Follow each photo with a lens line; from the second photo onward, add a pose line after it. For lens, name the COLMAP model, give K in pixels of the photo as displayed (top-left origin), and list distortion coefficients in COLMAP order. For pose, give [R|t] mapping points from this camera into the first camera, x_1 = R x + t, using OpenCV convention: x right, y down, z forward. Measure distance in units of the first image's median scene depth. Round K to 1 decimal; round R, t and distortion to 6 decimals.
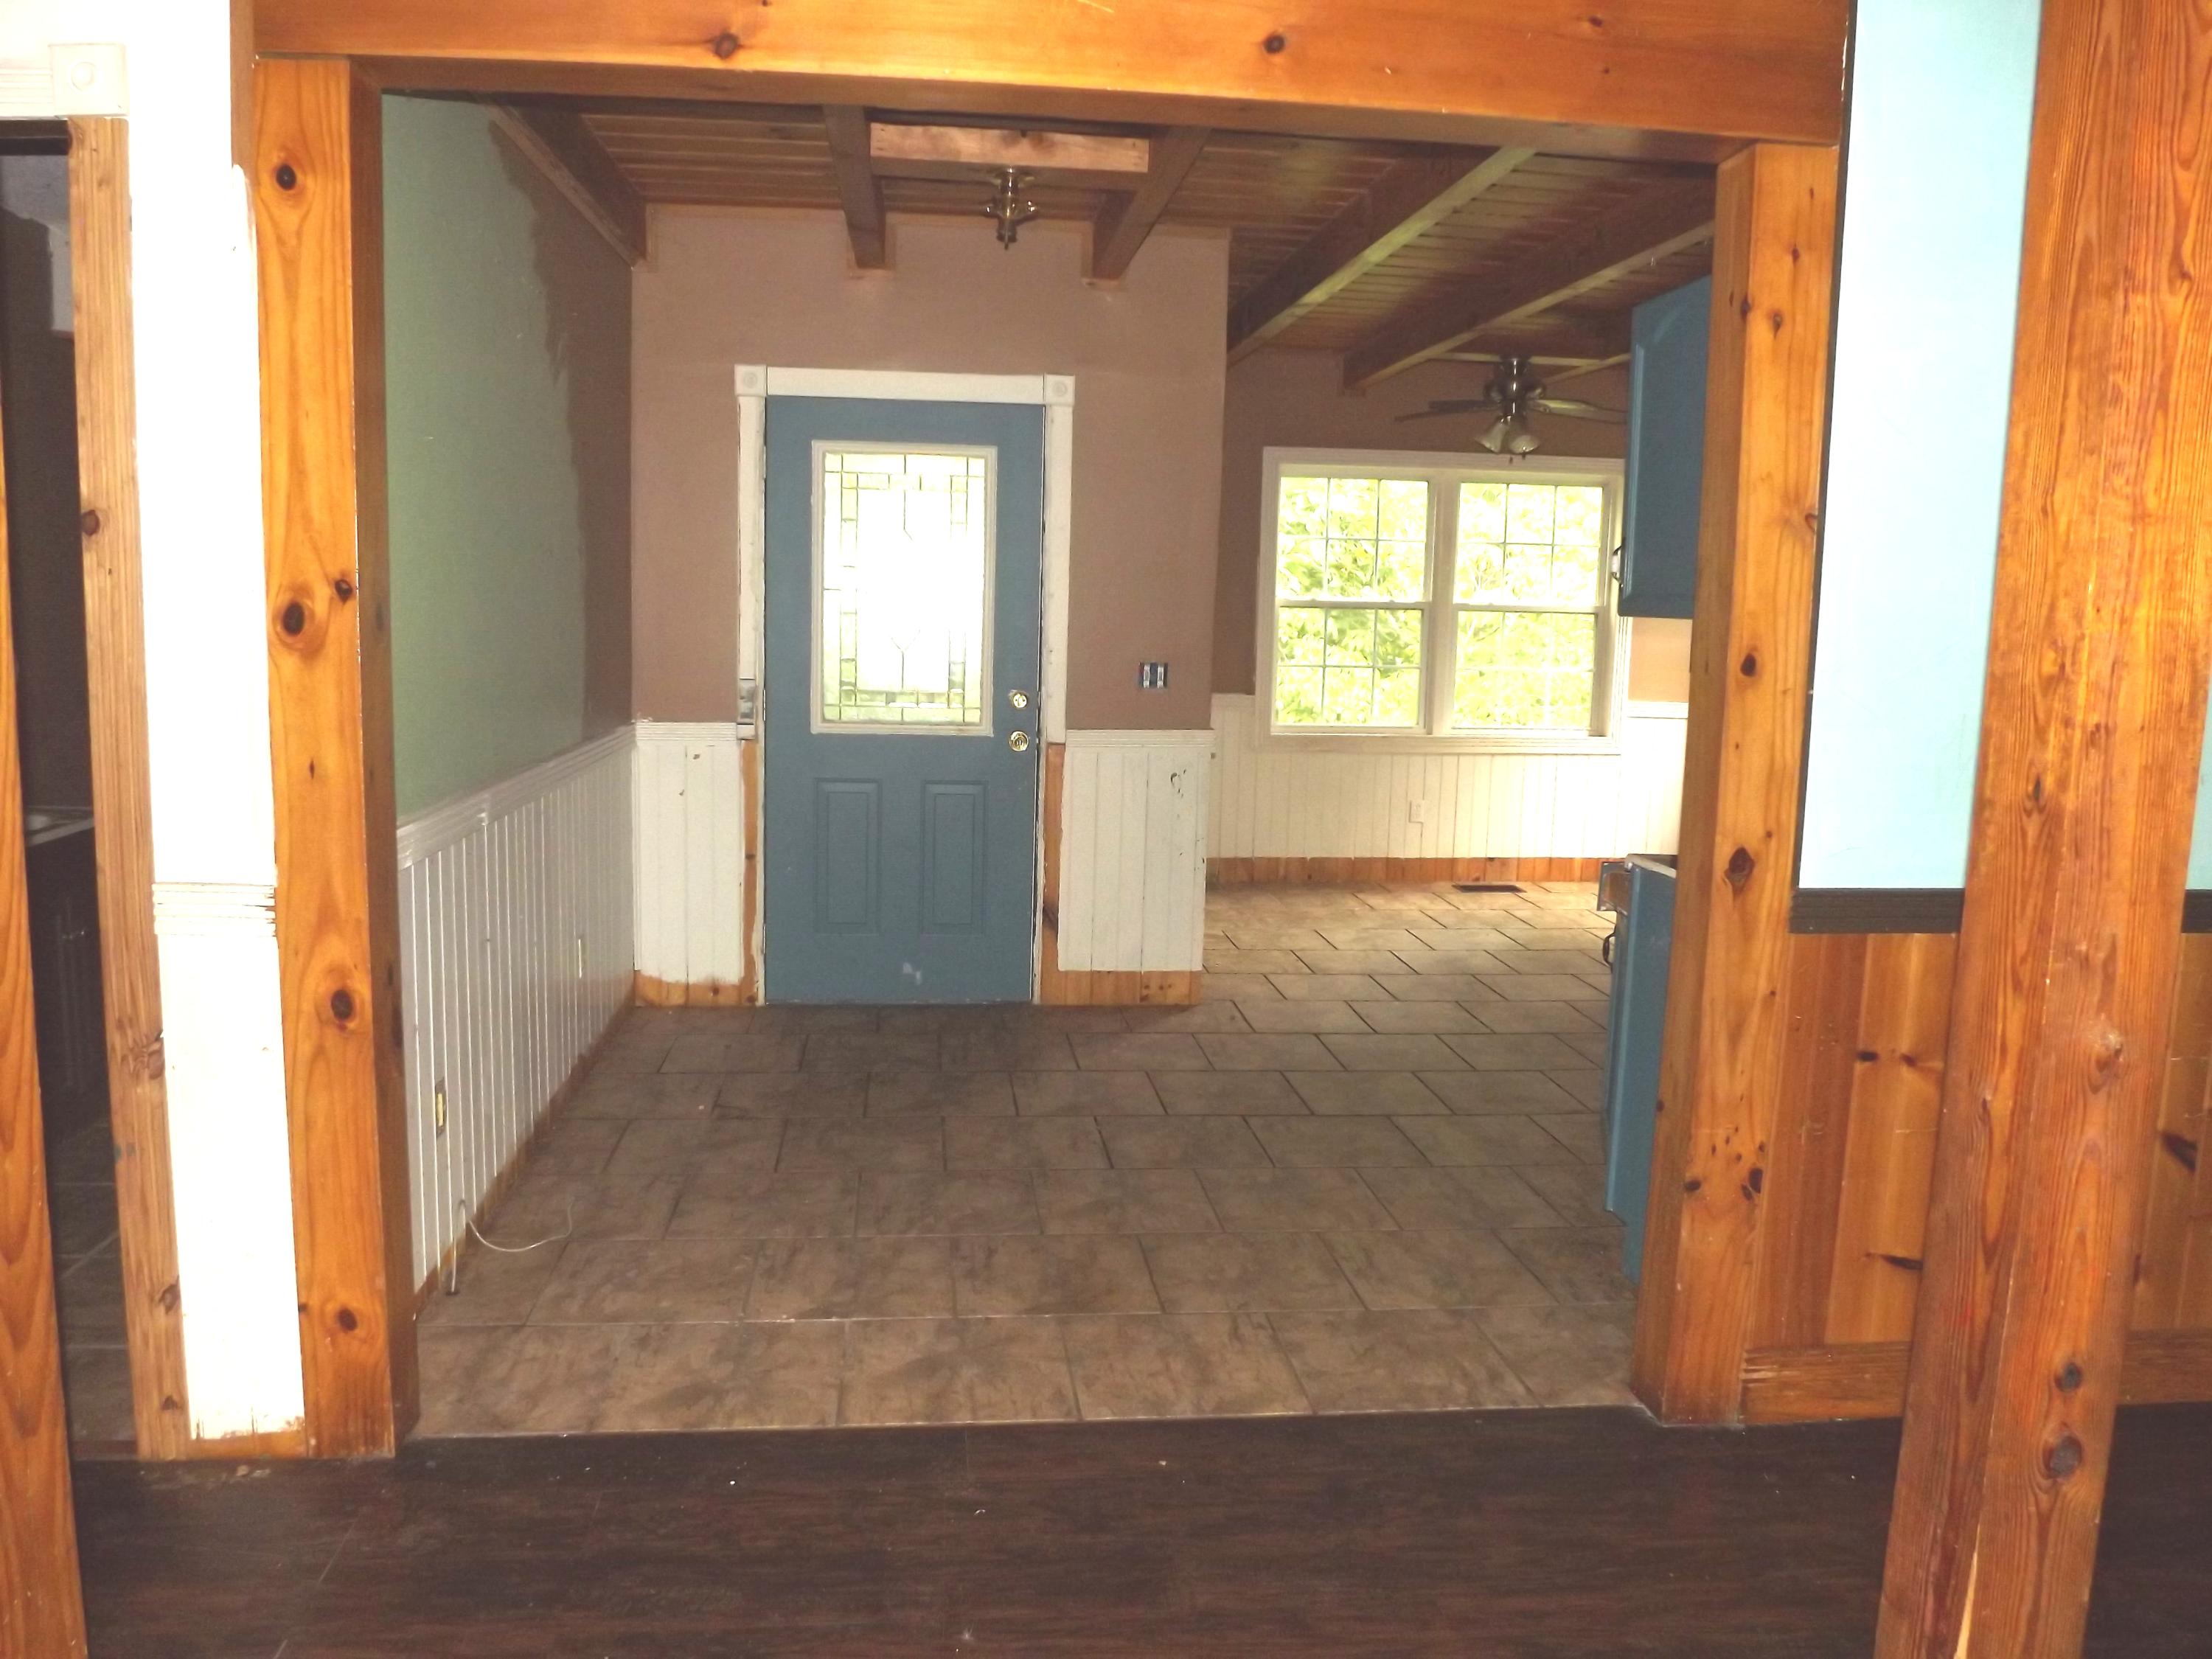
lens RADIAL K [[1593.3, 0, 1055.3], [0, 1593.3, 821.9], [0, 0, 1]] dist [-0.065709, 0.000952]
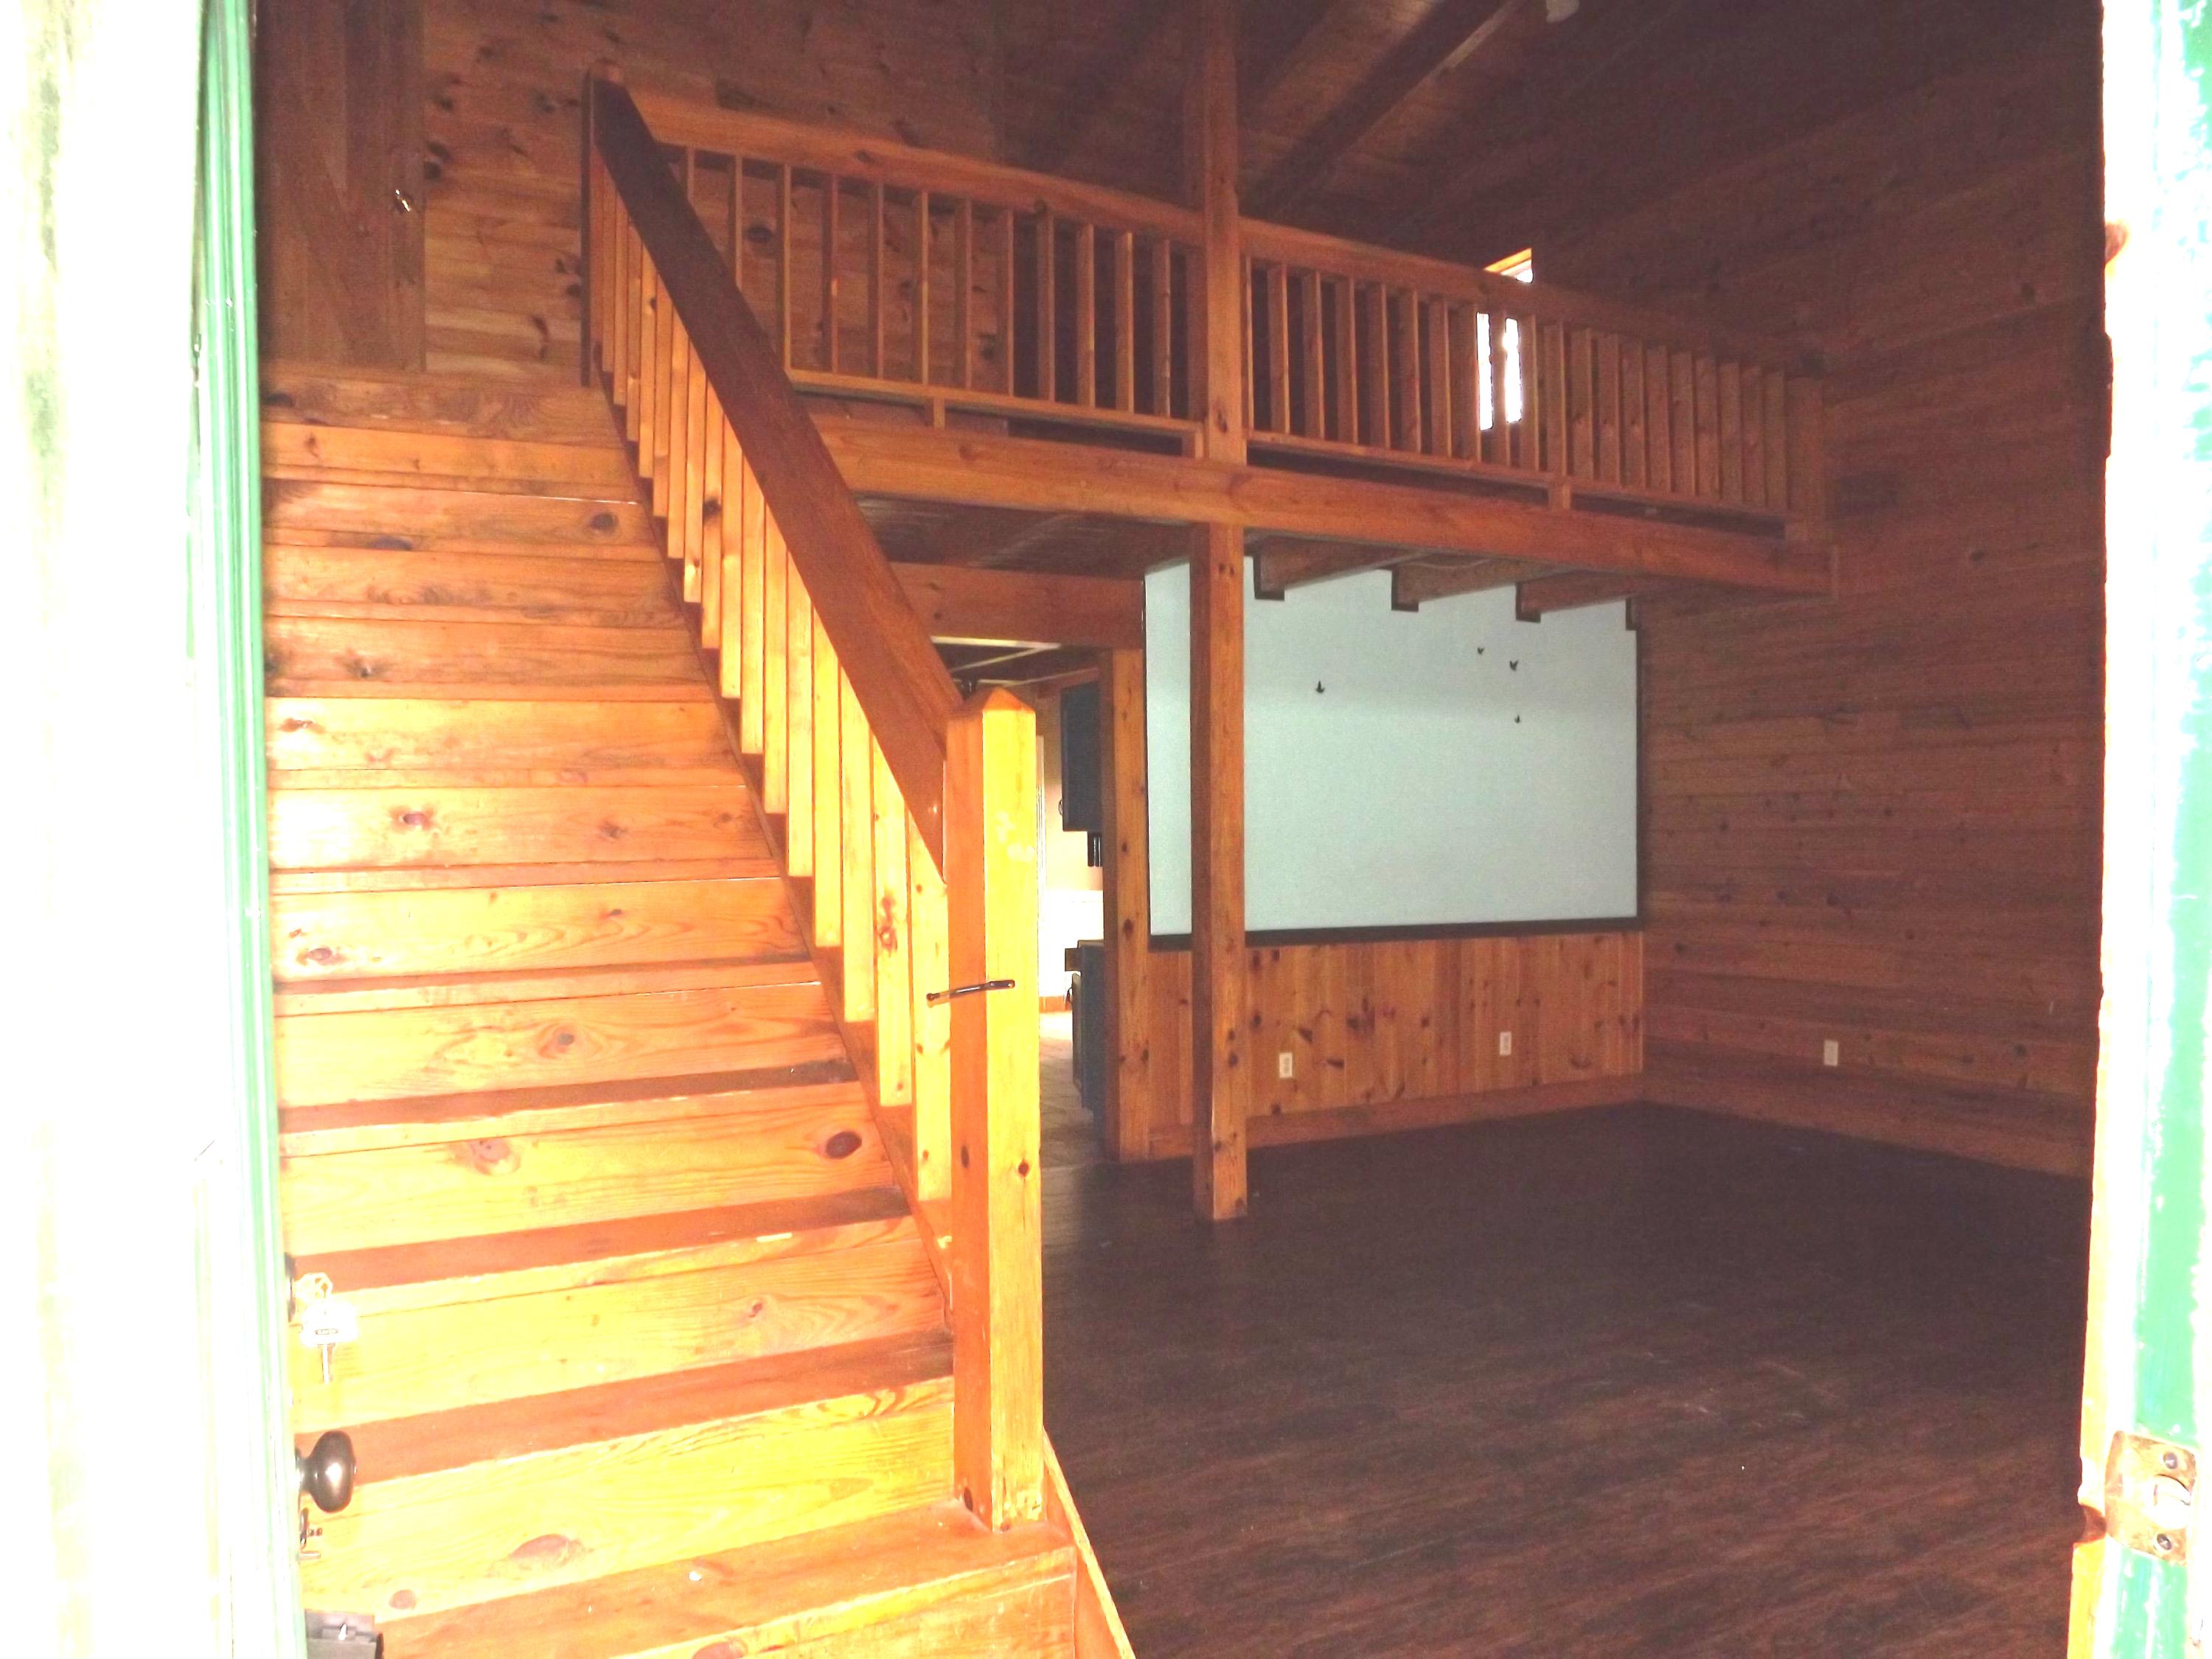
lens RADIAL K [[1623.9, 0, 1052.6], [0, 1623.9, 868.7], [0, 0, 1]] dist [-0.113912, 0.000215]
pose [[0.929014, -0.039576, 0.367921, -0.615204], [0.083466, 0.991053, -0.104150, 0.192343], [-0.360508, 0.127466, 0.924006, -1.338874]]
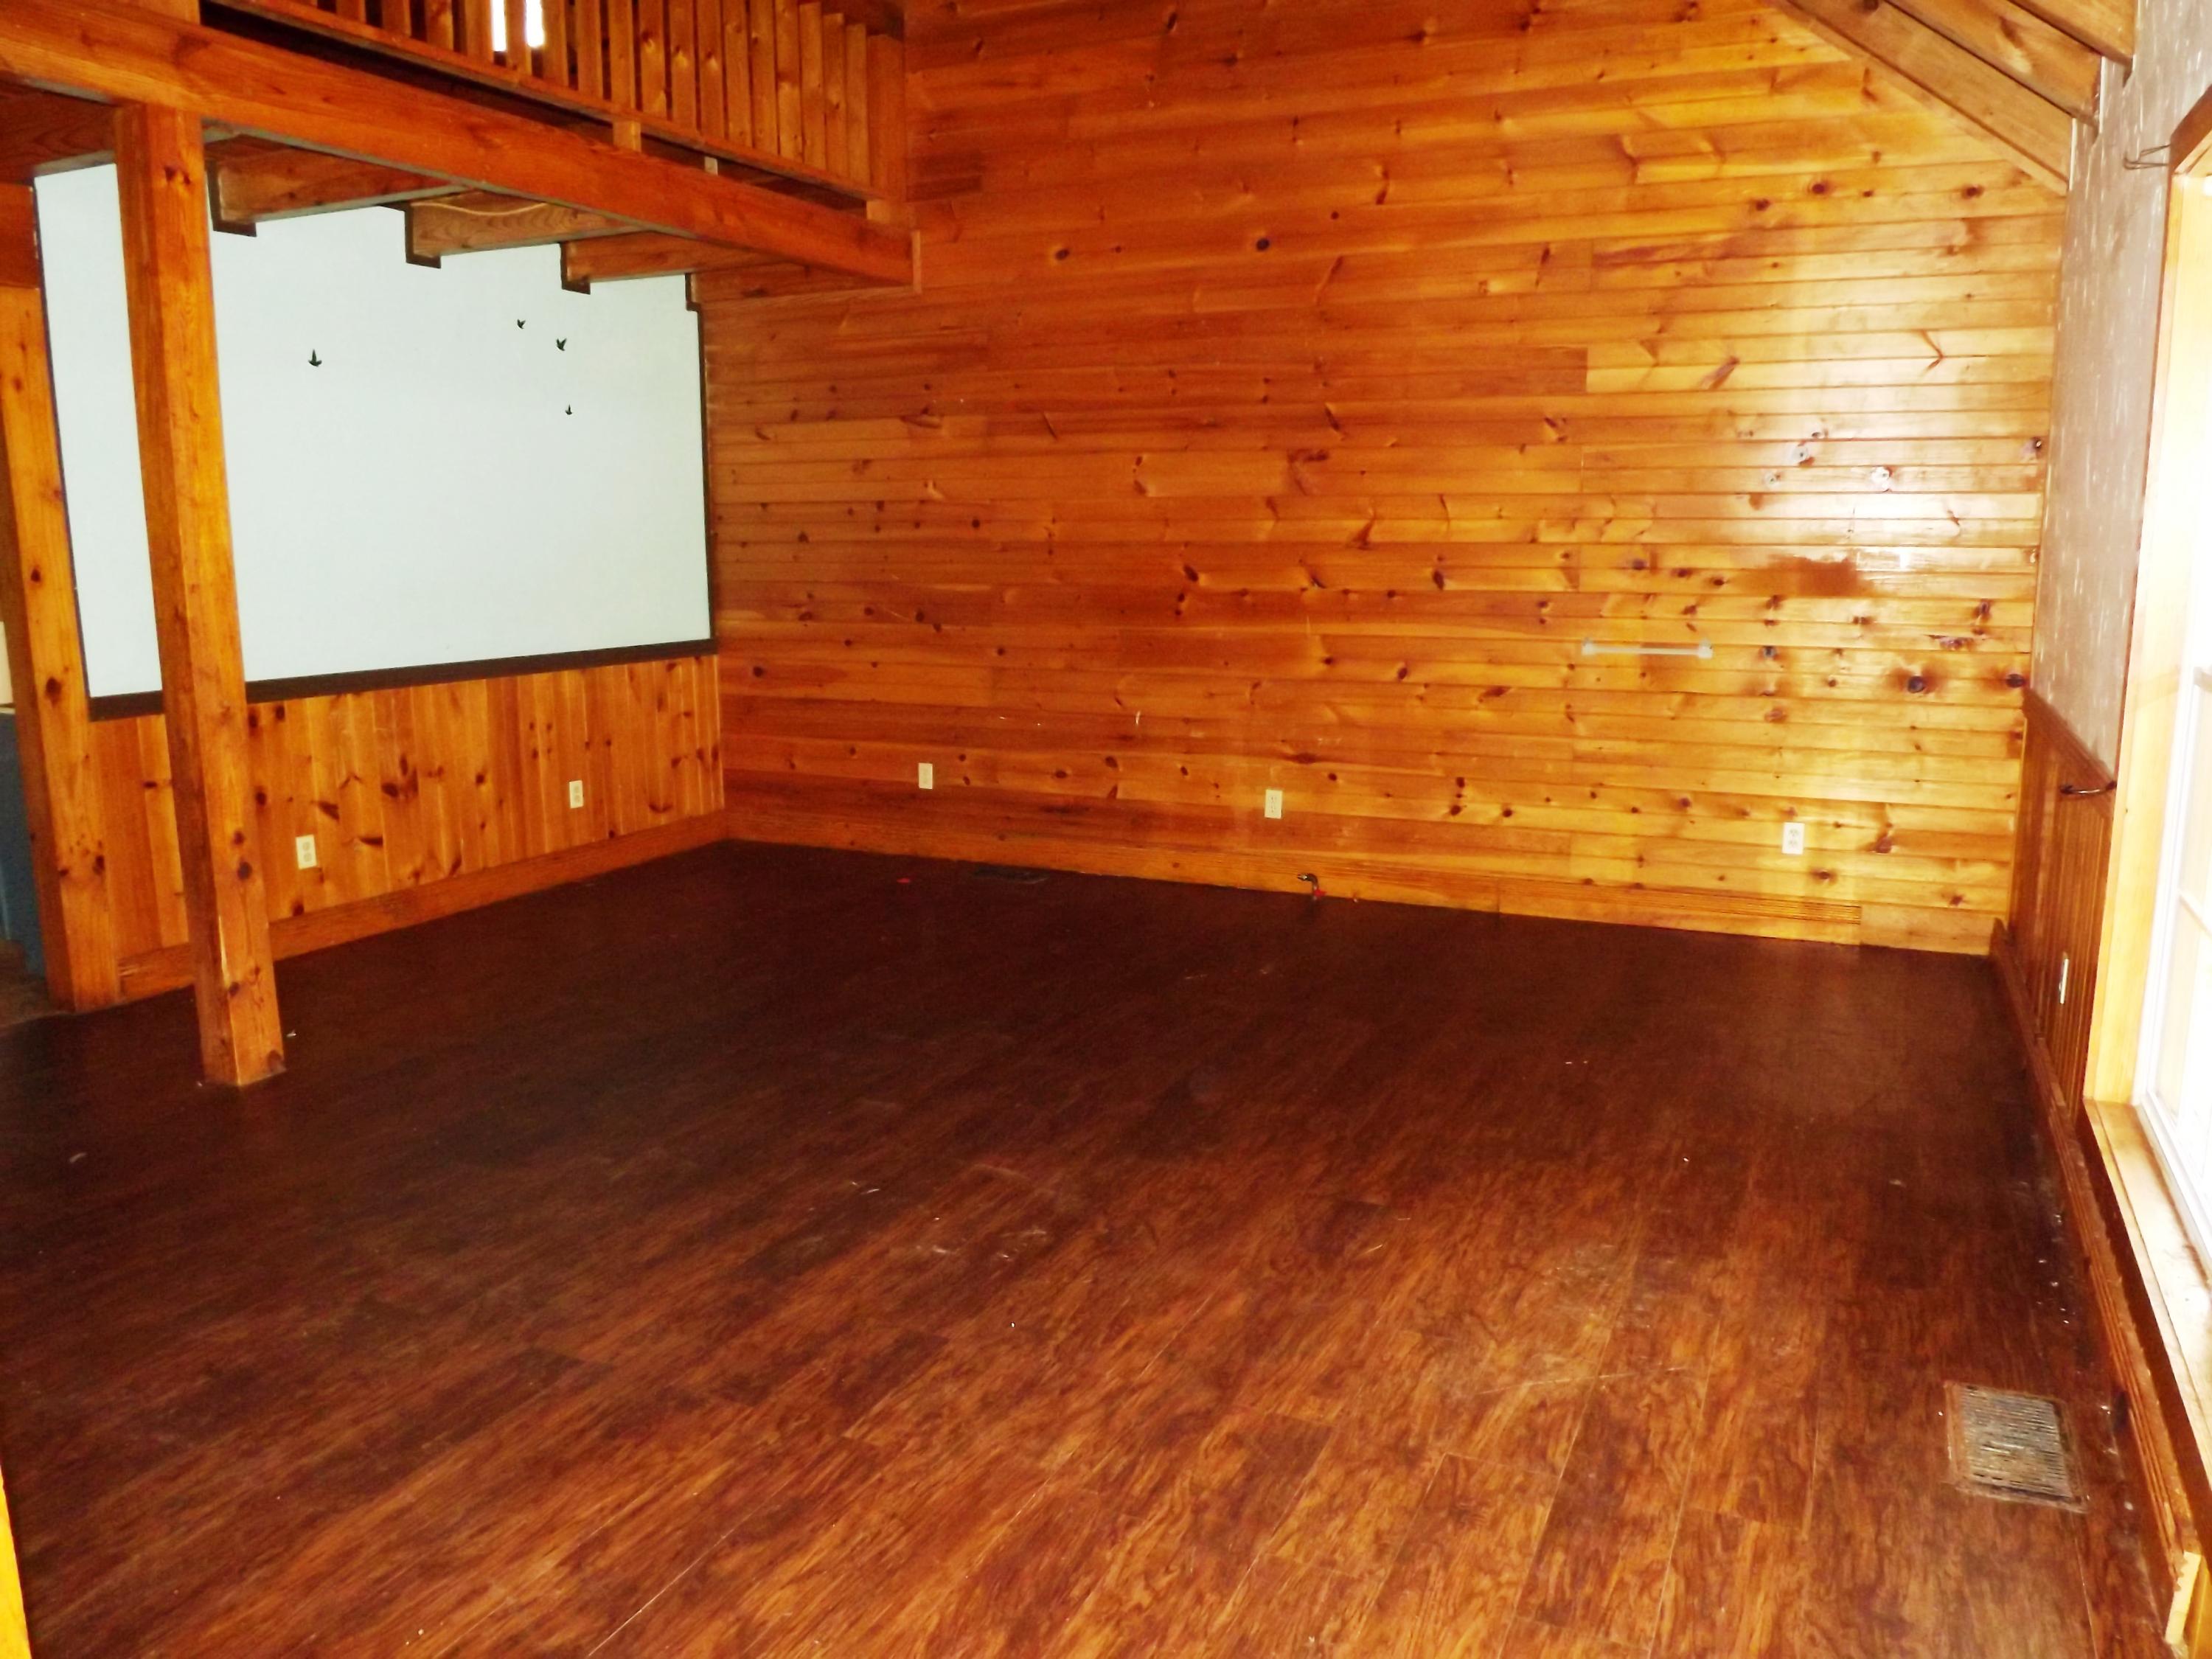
lens RADIAL K [[1630.2, 0, 1167.0], [0, 1630.2, 802.7], [0, 0, 1]] dist [-0.071789, 0.029500]
pose [[0.499074, -0.170551, 0.849610, -0.477275], [0.138332, 0.983548, 0.116180, 0.119284], [-0.855447, 0.059546, 0.514455, -0.986394]]
